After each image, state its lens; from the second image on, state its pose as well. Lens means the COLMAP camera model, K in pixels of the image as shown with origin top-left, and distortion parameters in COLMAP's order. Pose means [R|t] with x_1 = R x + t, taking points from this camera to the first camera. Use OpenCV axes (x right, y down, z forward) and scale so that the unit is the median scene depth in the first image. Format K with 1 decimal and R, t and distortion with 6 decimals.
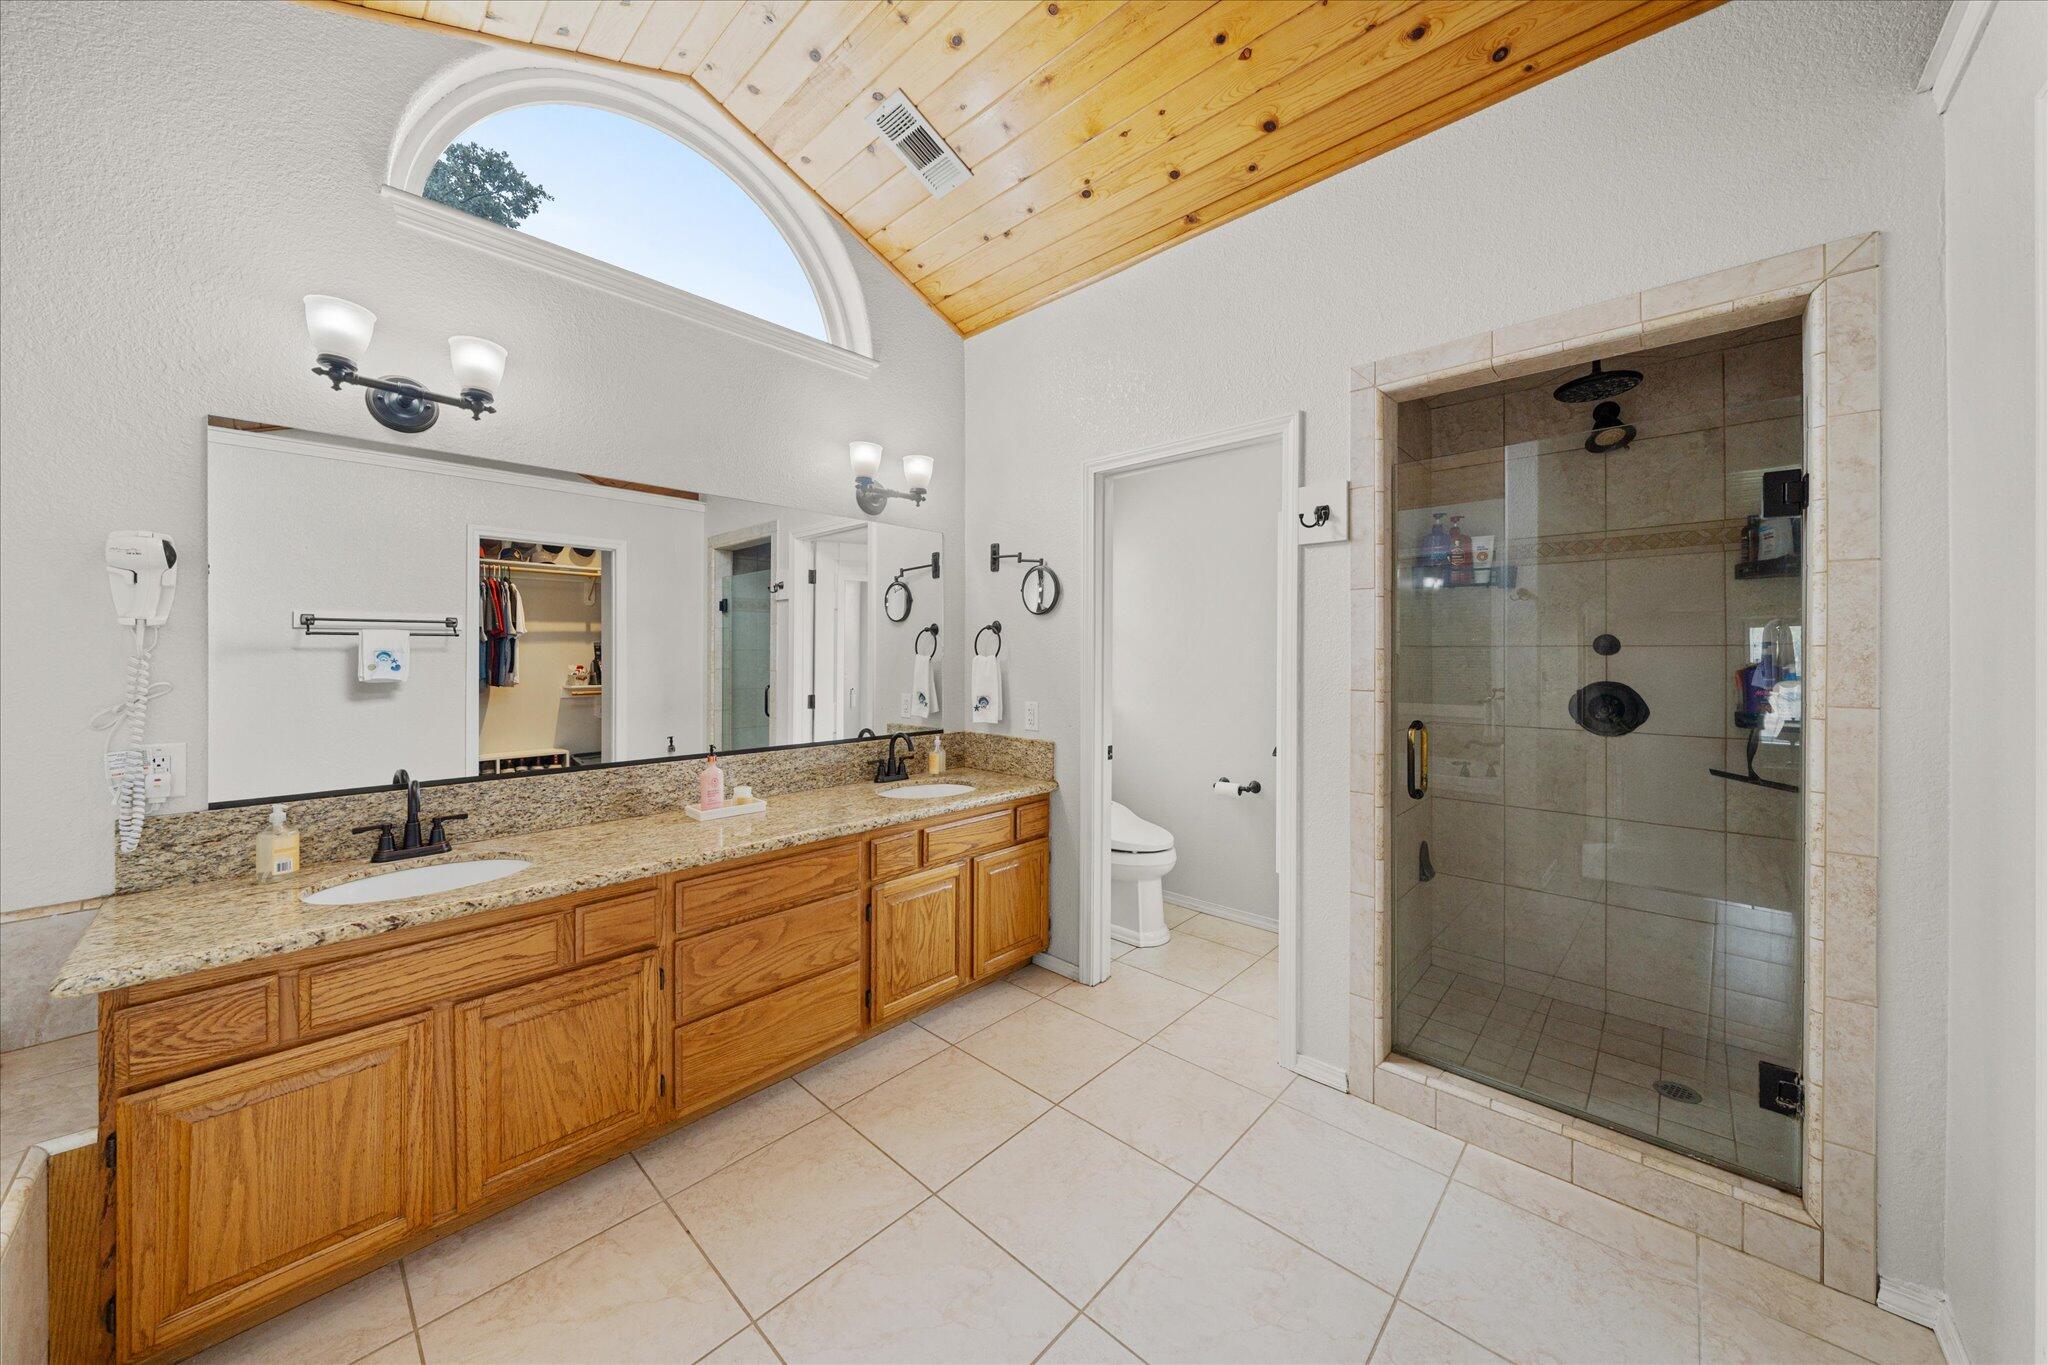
lens RADIAL K [[707.1, 0, 1038.3], [0, 707.1, 663.0], [0, 0, 1]] dist [-0.008926, 0.000568]
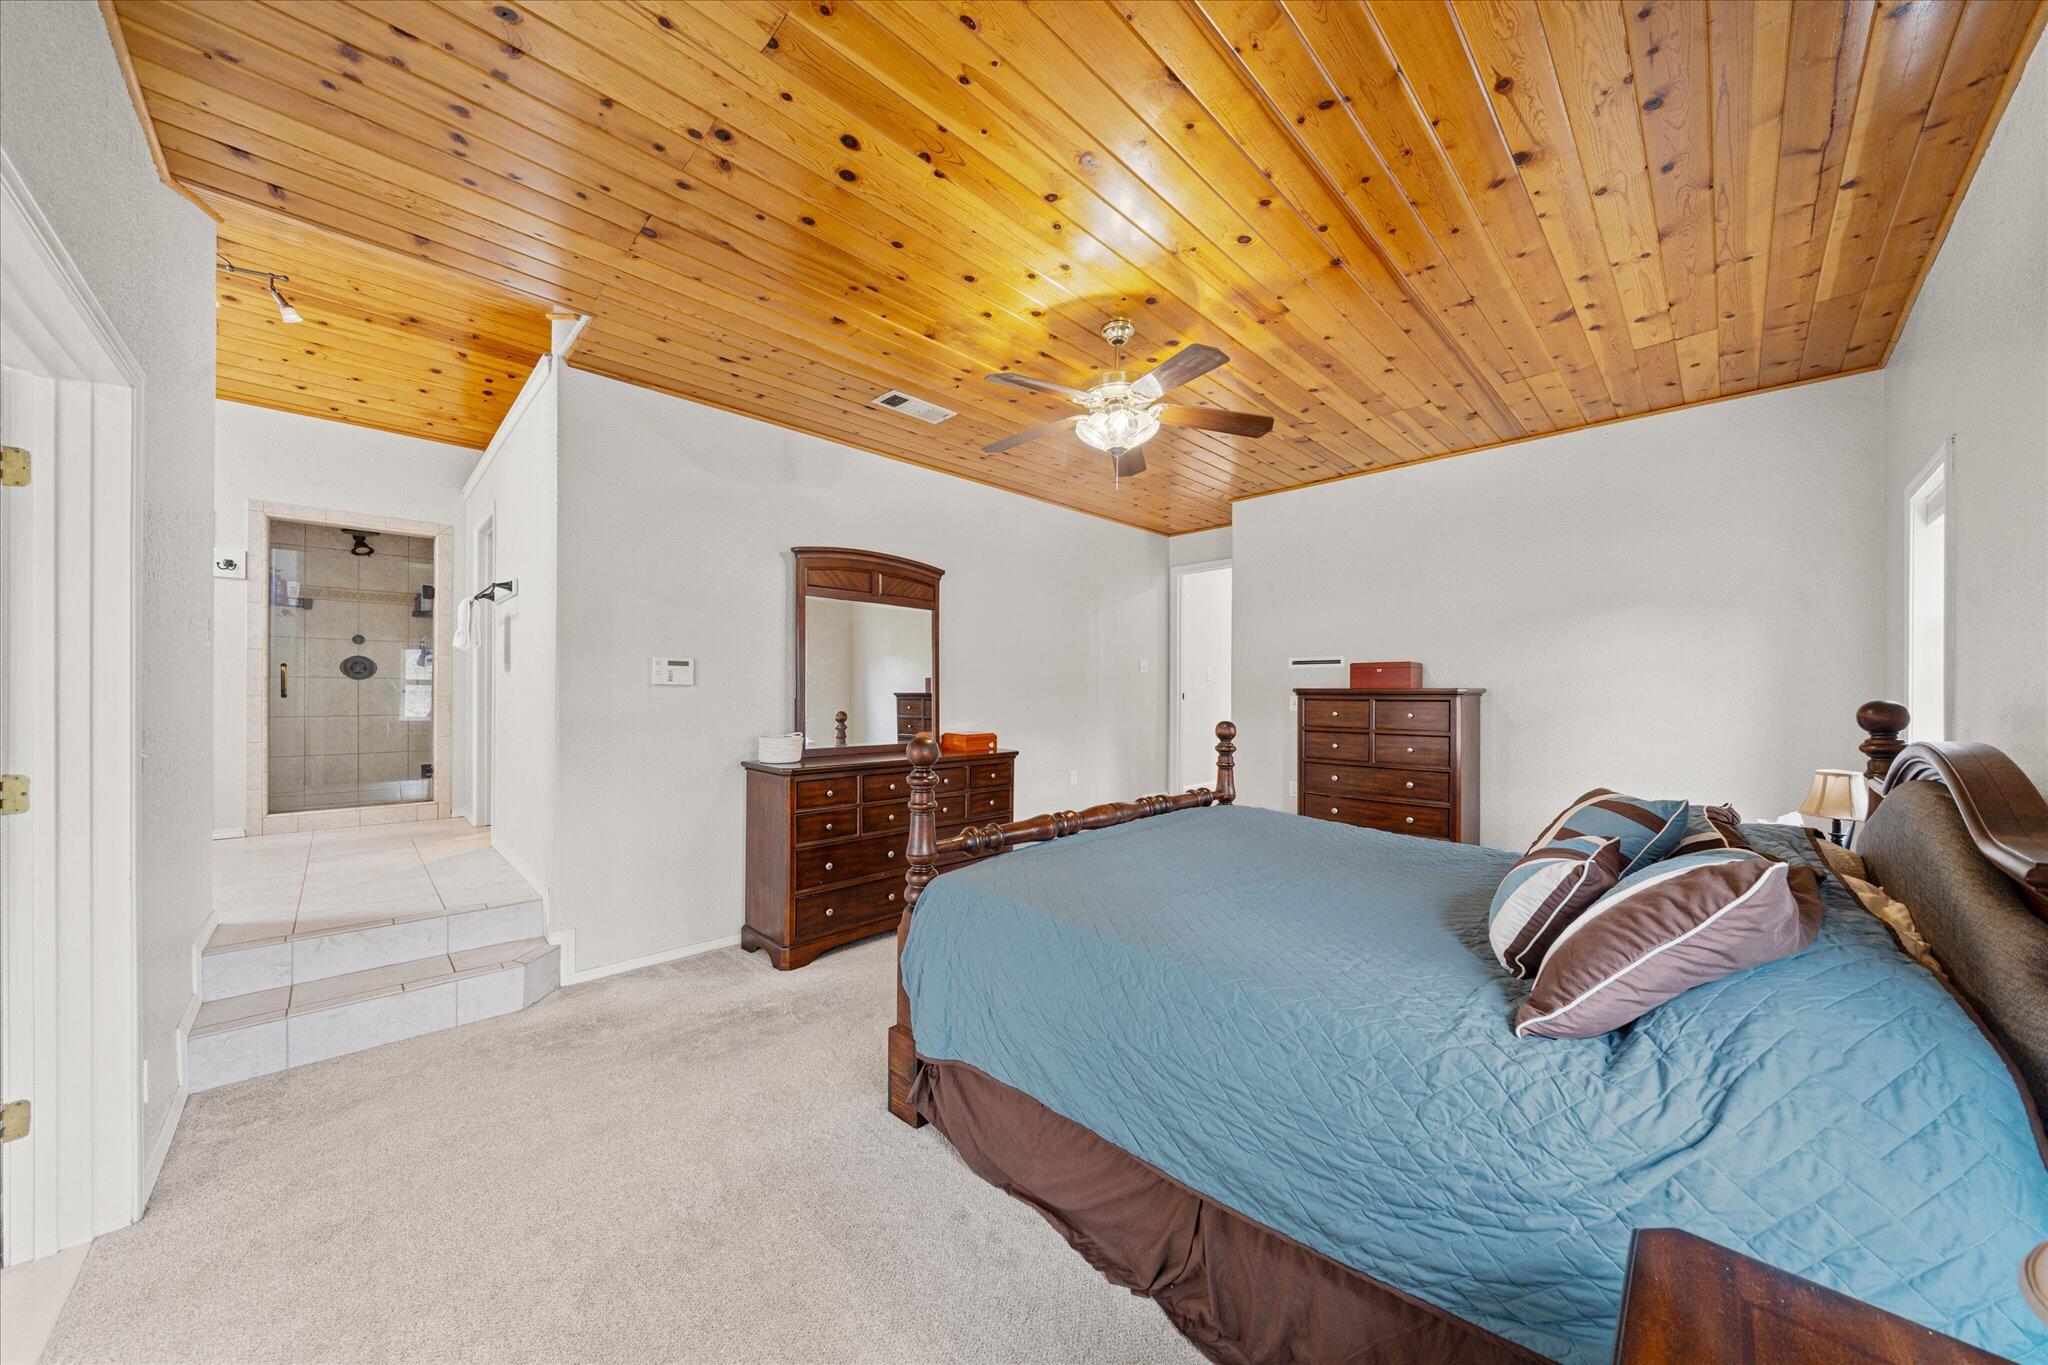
lens RADIAL K [[707.1, 0, 1027.6], [0, 707.1, 688.6], [0, 0, 1]] dist [-0.008926, 0.000568]
pose [[0.057742, 0.006693, 0.998309, -0.946462], [0.007365, 0.999947, -0.007130, 0.117842], [-0.998304, 0.007764, 0.057690, -0.915883]]
